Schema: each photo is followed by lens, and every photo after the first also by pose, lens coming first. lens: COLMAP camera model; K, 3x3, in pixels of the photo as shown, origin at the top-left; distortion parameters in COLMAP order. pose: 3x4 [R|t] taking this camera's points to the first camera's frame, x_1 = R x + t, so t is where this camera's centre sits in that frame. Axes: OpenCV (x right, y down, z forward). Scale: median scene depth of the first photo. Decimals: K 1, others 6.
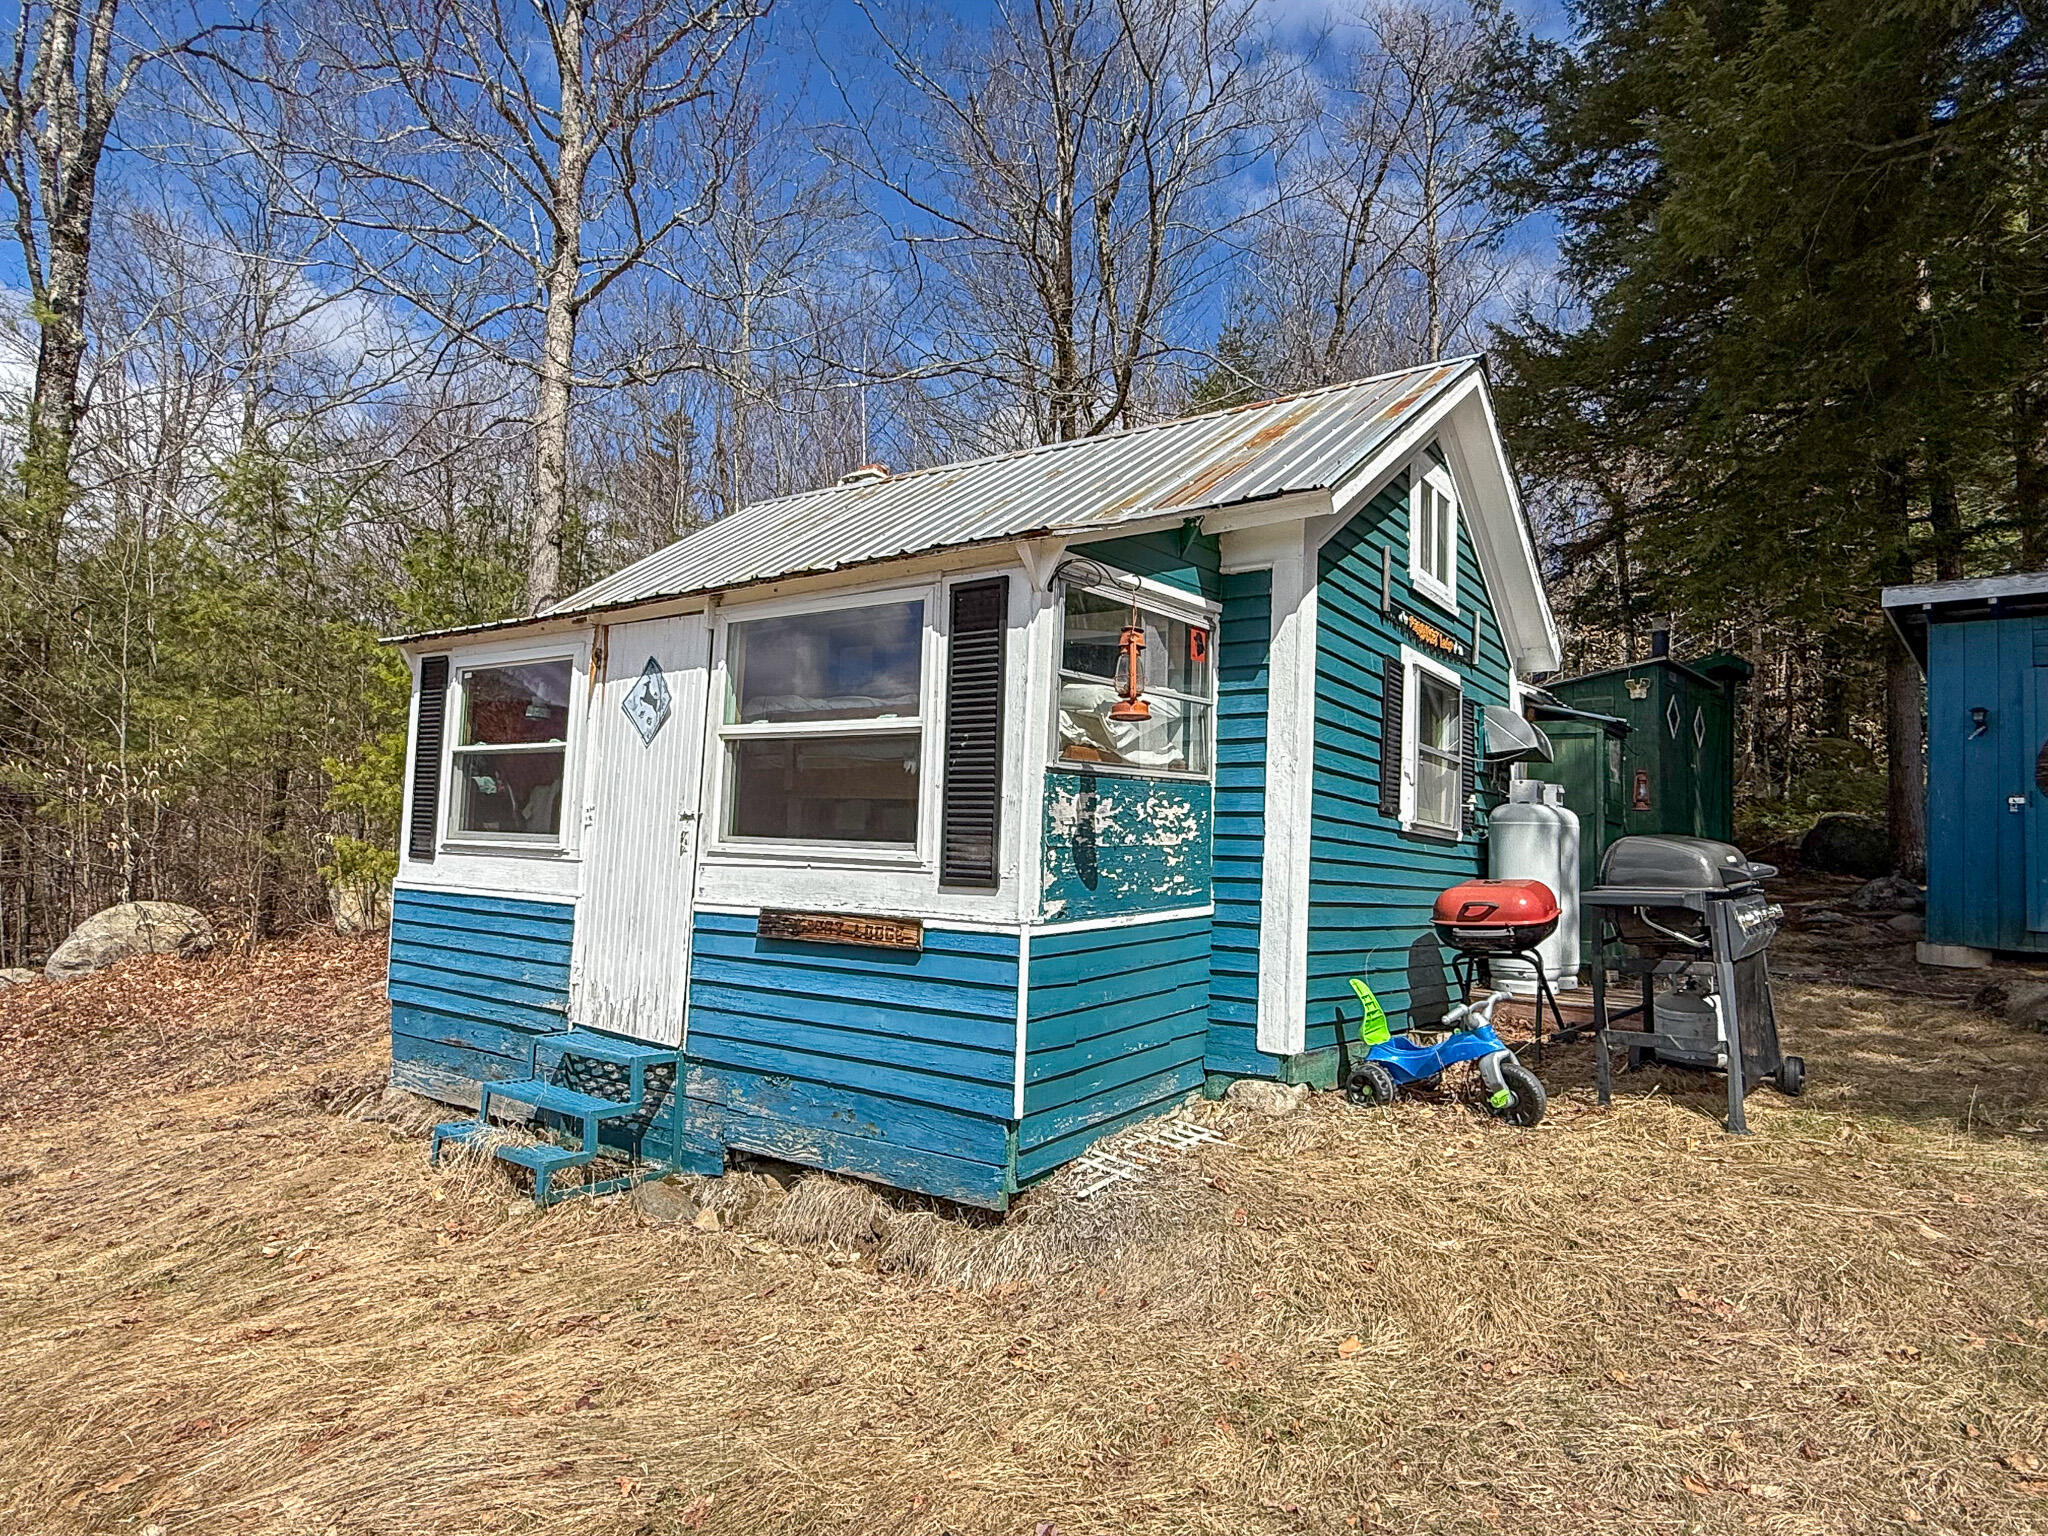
lens RADIAL K [[1179.4, 0, 1023.5], [0, 1179.4, 760.6], [0, 0, 1]] dist [-0.000505, -0.000718]
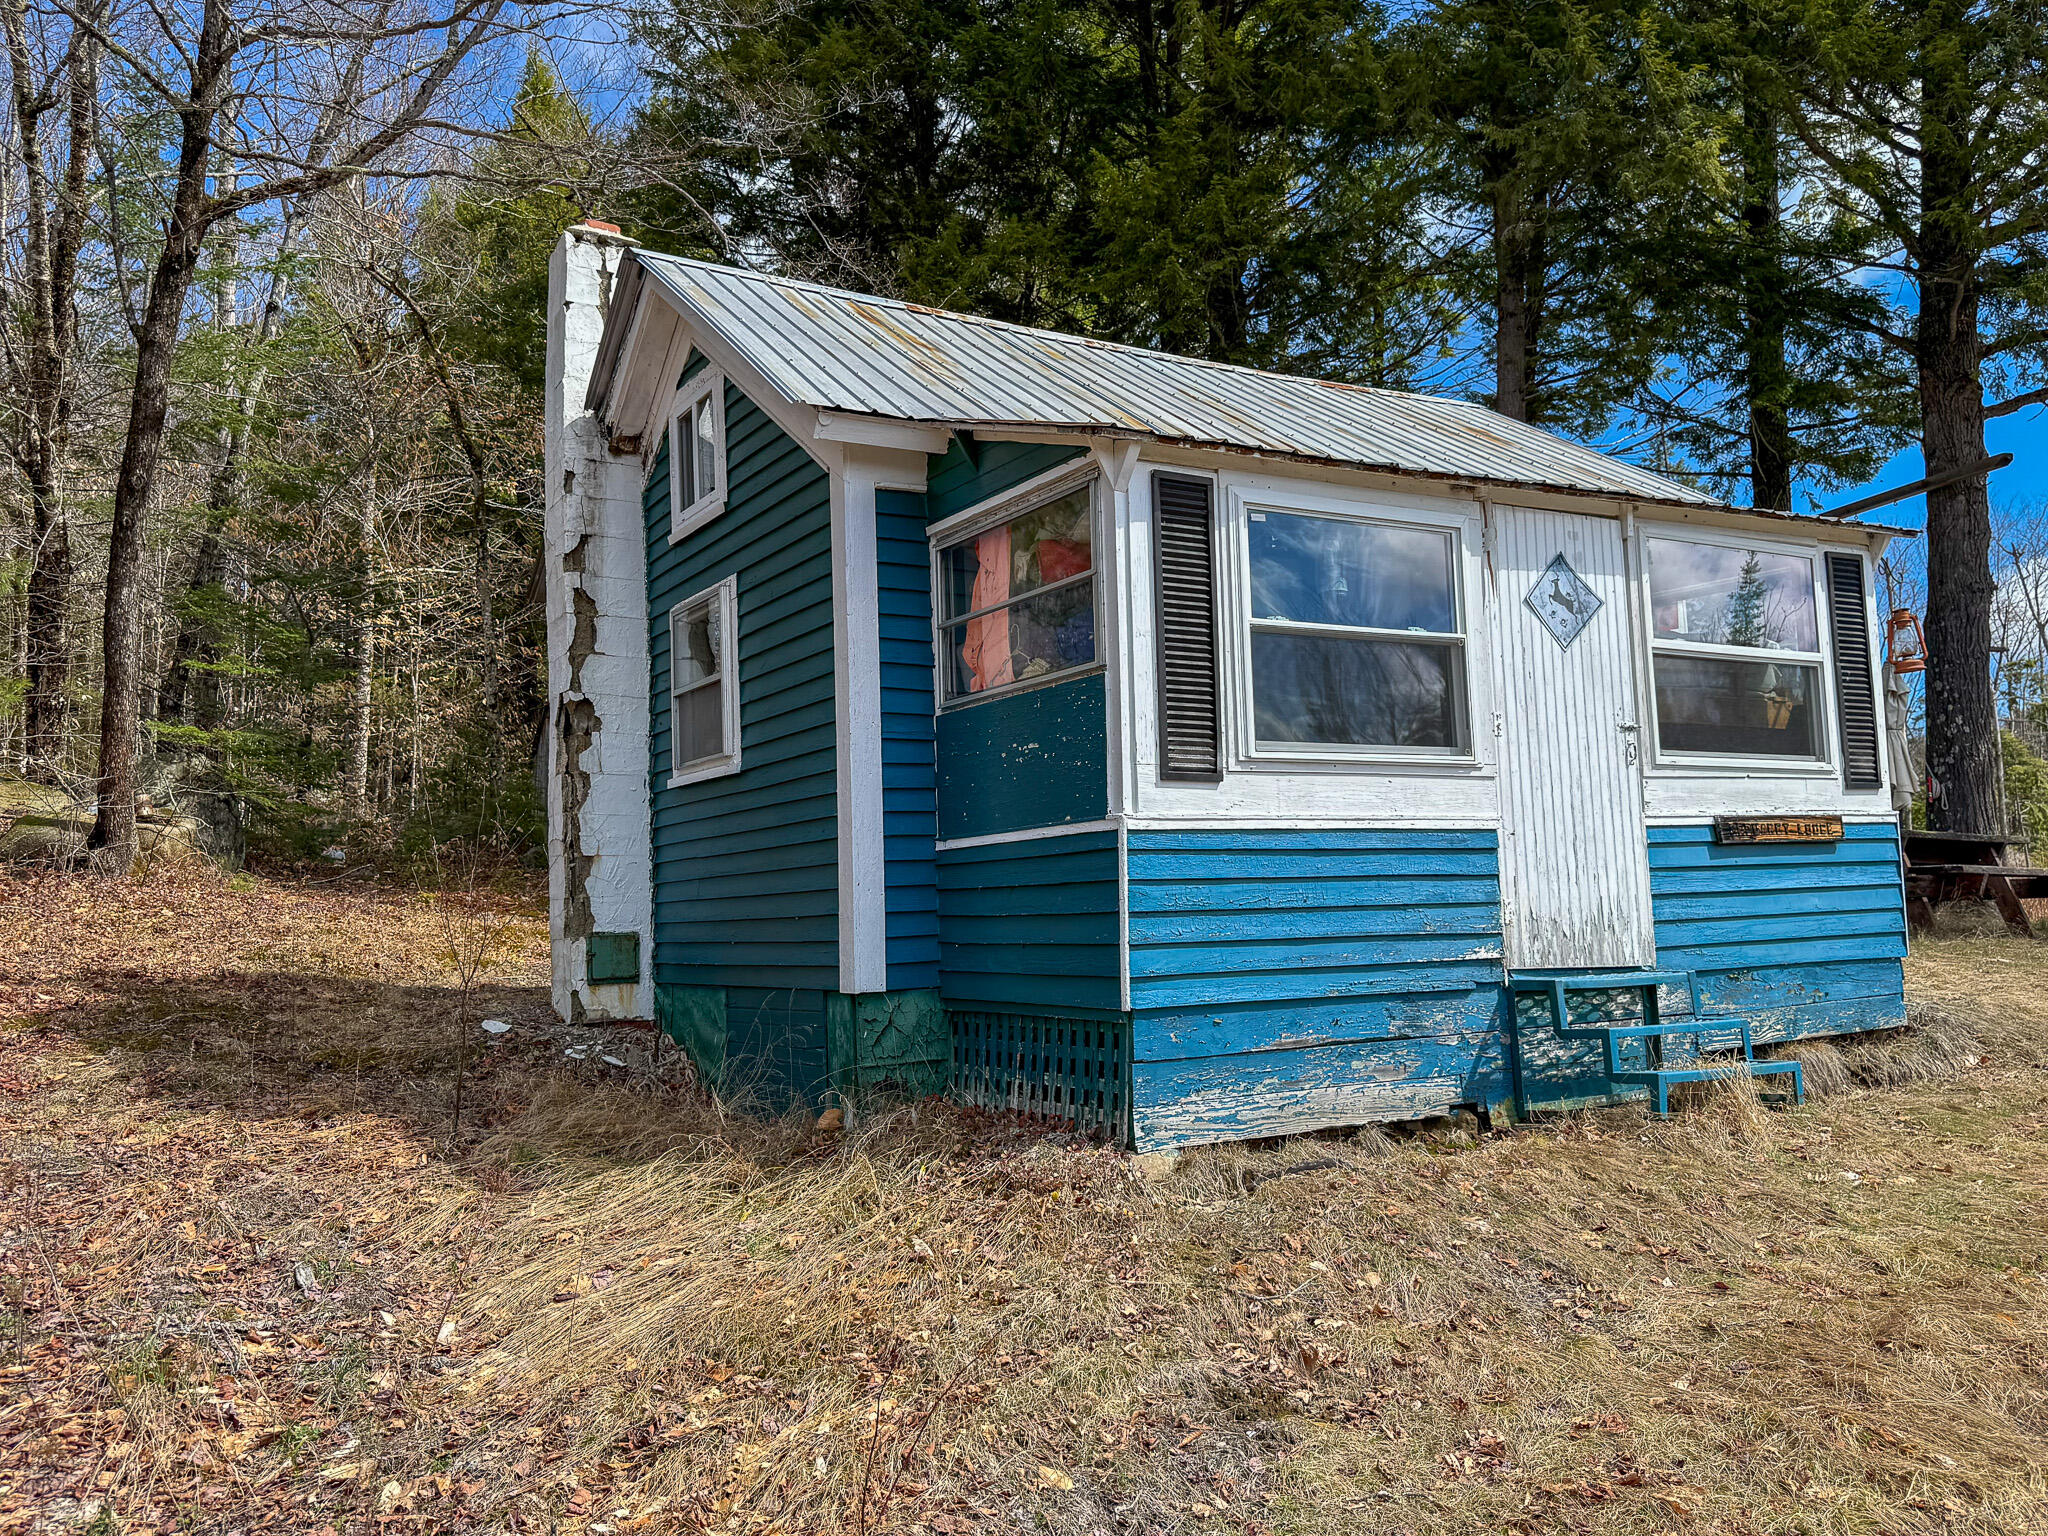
lens RADIAL K [[1681.8, 0, 1022.6], [0, 1681.8, 755.3], [0, 0, 1]] dist [0.006816, -0.003404]
pose [[0.421904, 0.049086, 0.905311, -1.598696], [-0.018674, 0.998792, -0.045452, 0.129853], [-0.906448, 0.002270, 0.422311, 0.799724]]
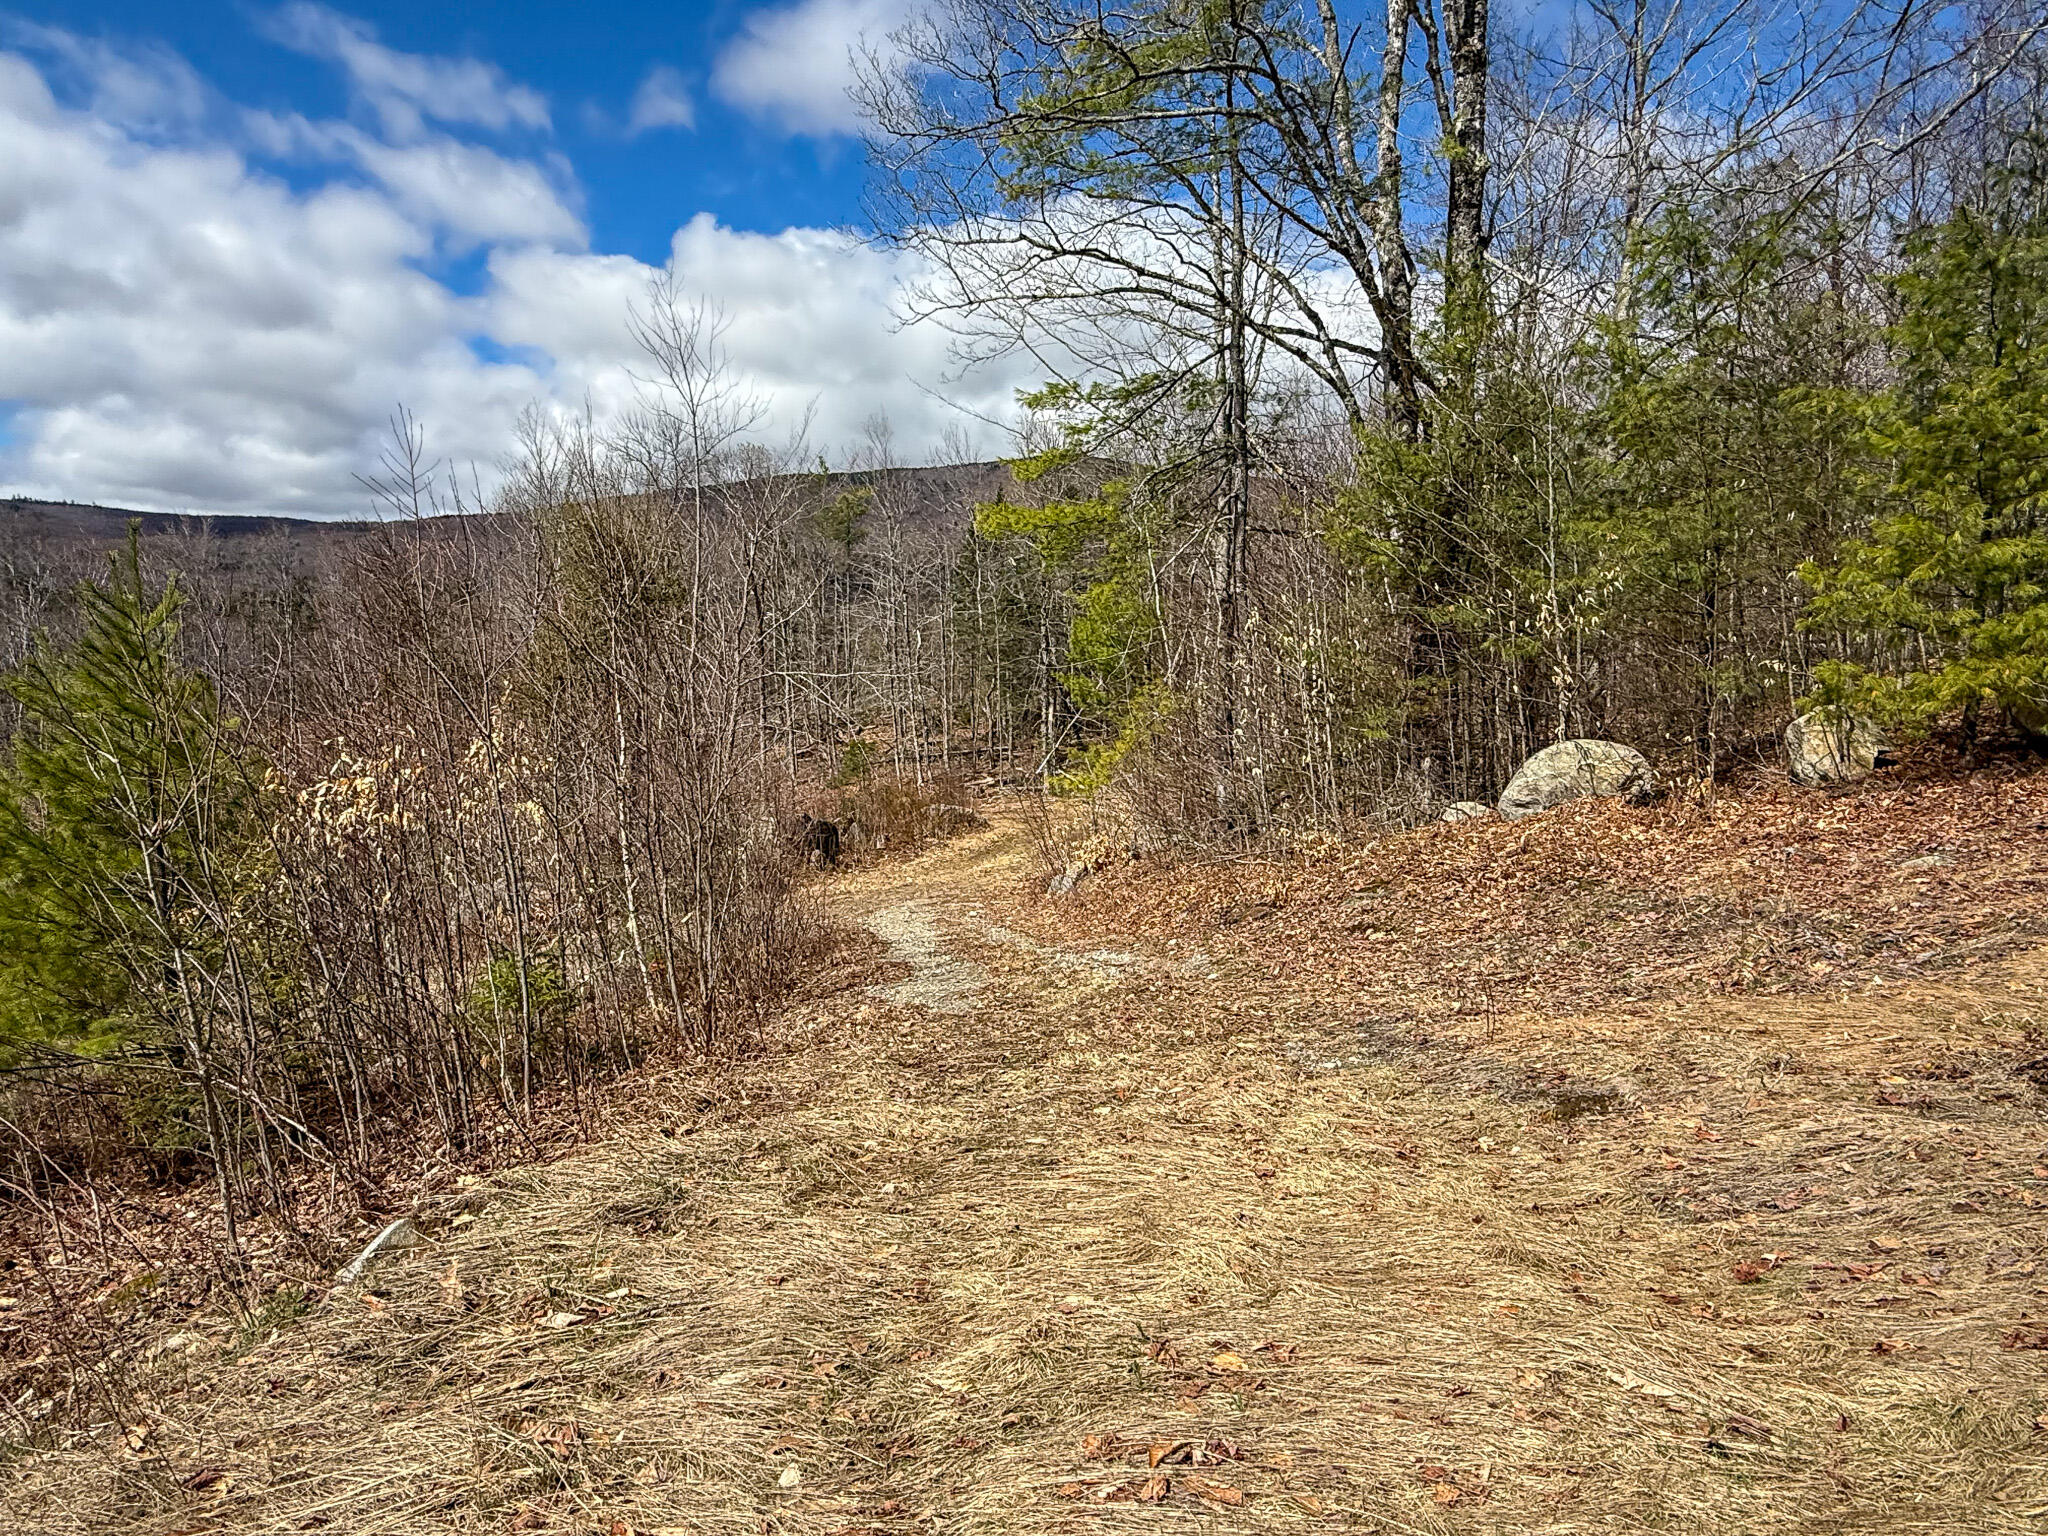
lens RADIAL K [[1179.4, 0, 1021.3], [0, 1179.4, 768.0], [0, 0, 1]] dist [-0.000505, -0.000718]
pose [[0.521073, 0.036428, -0.852734, -0.197431], [0.081431, 0.992409, 0.092155, 0.021352], [0.849619, -0.117458, 0.514151, 0.153371]]
